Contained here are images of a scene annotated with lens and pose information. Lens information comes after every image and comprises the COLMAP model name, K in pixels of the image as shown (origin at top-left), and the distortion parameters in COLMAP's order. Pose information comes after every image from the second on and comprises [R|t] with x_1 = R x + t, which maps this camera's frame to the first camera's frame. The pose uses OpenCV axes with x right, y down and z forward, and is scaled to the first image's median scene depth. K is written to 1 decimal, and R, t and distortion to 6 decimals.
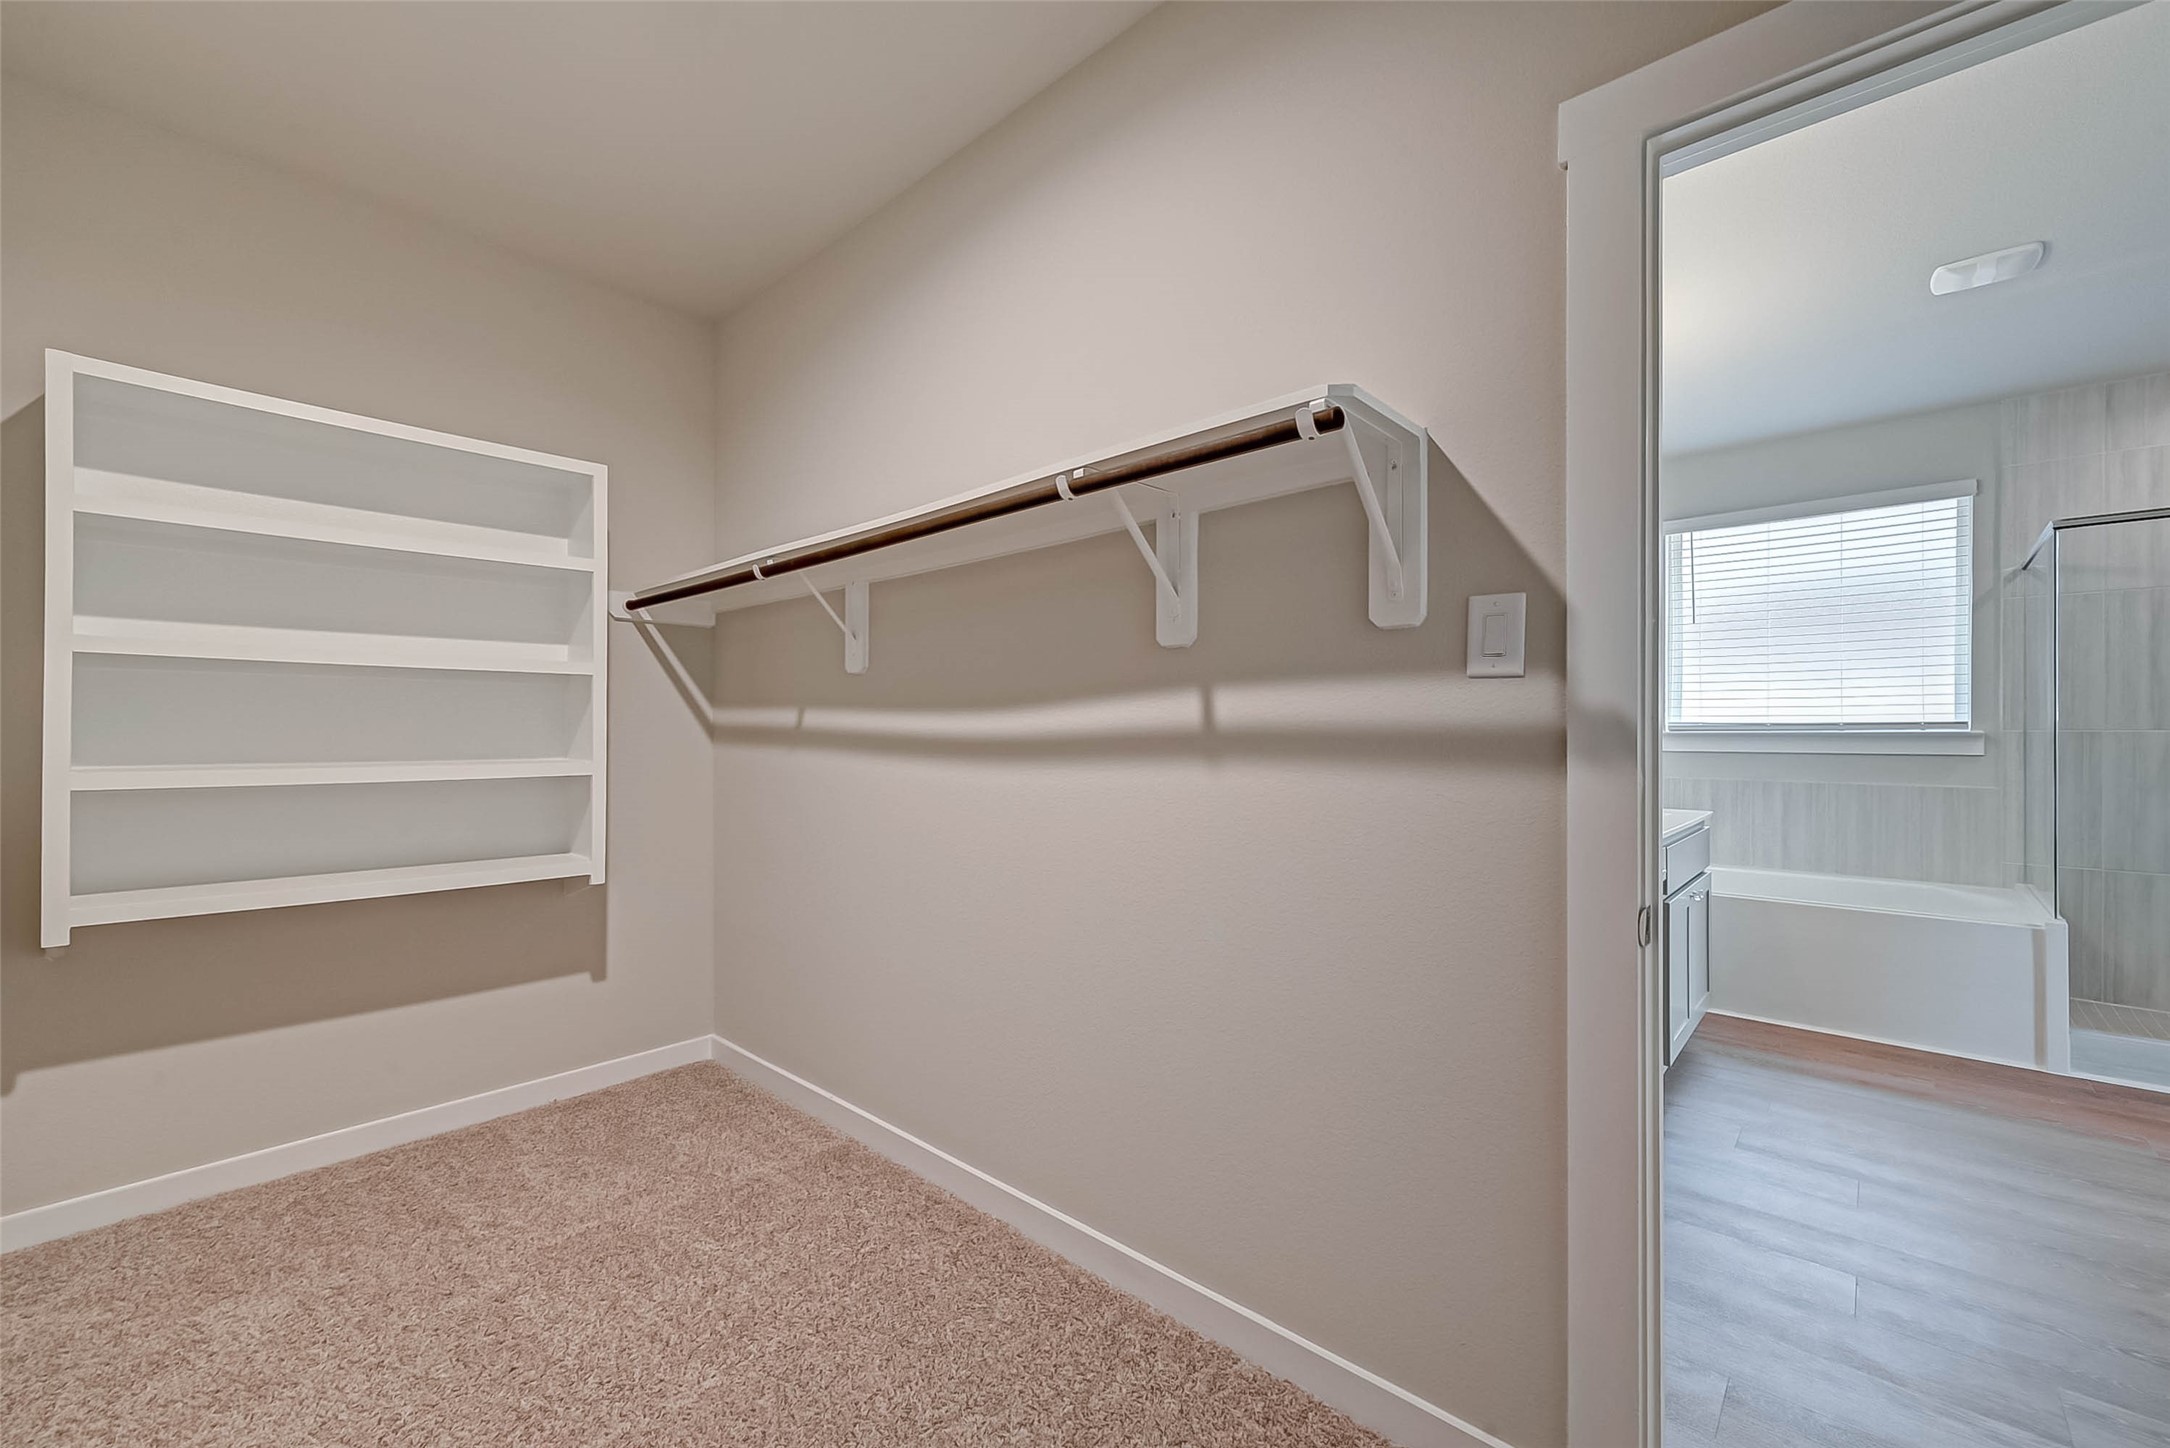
lens RADIAL K [[889.3, 0, 1036.7], [0, 889.3, 736.0], [0, 0, 1]] dist [-0.002589, 0.000241]
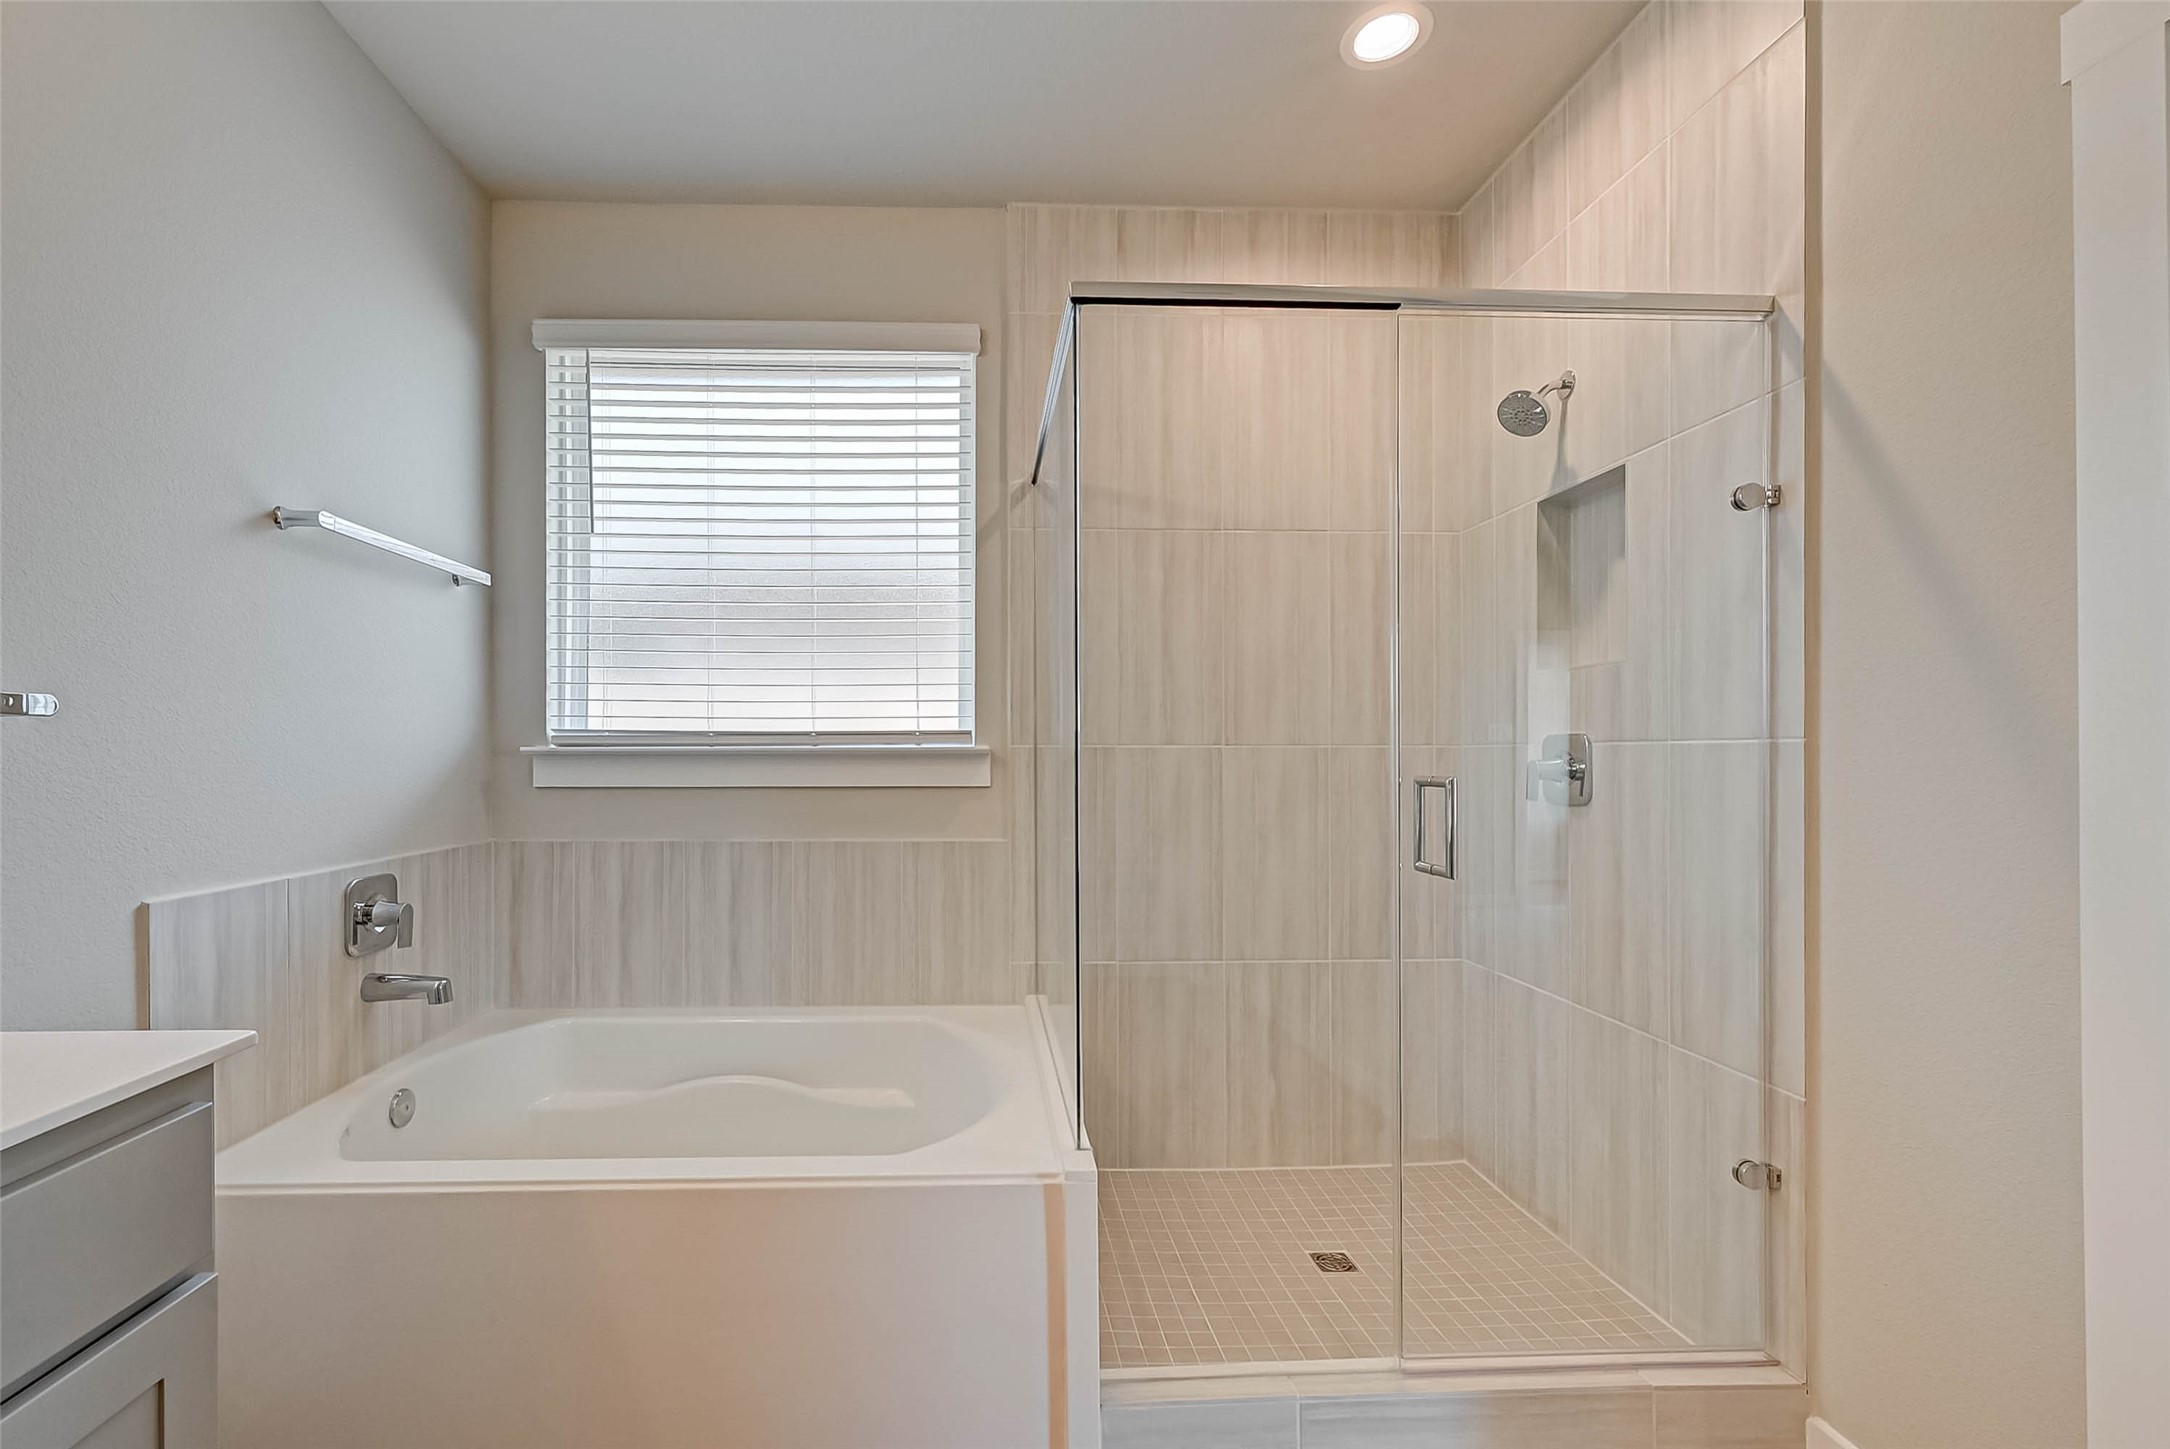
lens RADIAL K [[889.3, 0, 984.5], [0, 889.3, 766.4], [0, 0, 1]] dist [-0.002589, 0.000241]
pose [[0.721606, -0.010865, 0.692219, 0.651787], [0.004390, 0.999929, 0.011118, 0.001590], [-0.692290, -0.004984, 0.721602, 0.570485]]
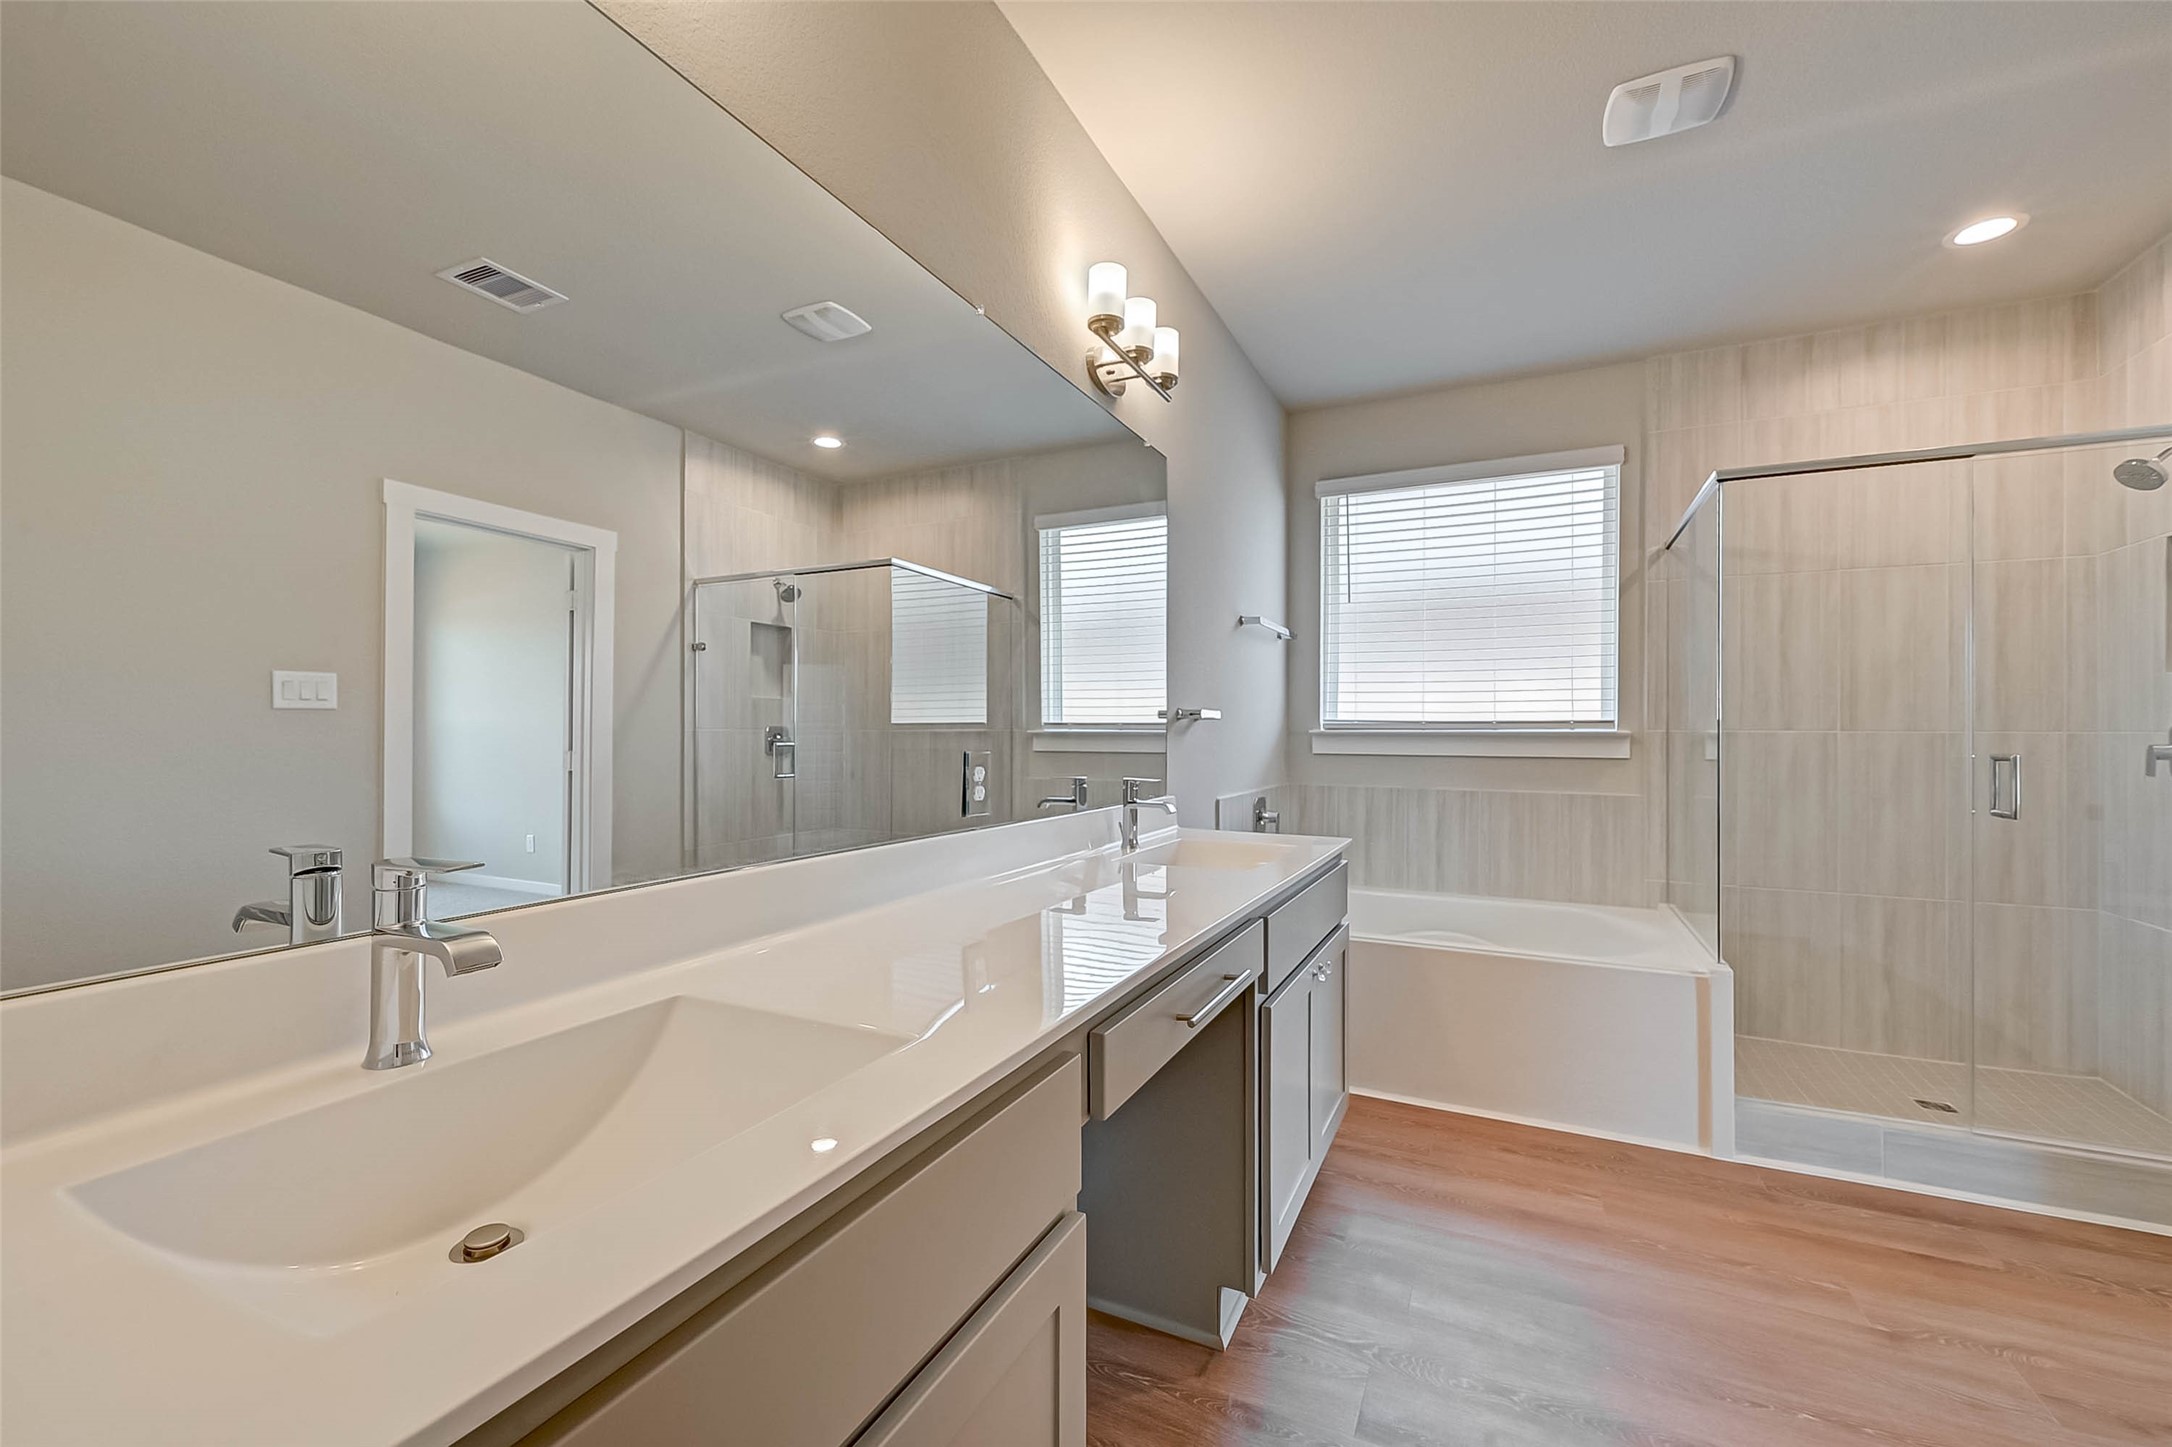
lens RADIAL K [[890.1, 0, 1036.9], [0, 890.1, 735.1], [0, 0, 1]] dist [-0.002589, 0.000241]
pose [[0.964073, 0.003480, 0.265613, 0.266901], [-0.003511, 0.999994, -0.000361, 0.001020], [-0.265613, -0.000584, 0.964080, 0.306495]]
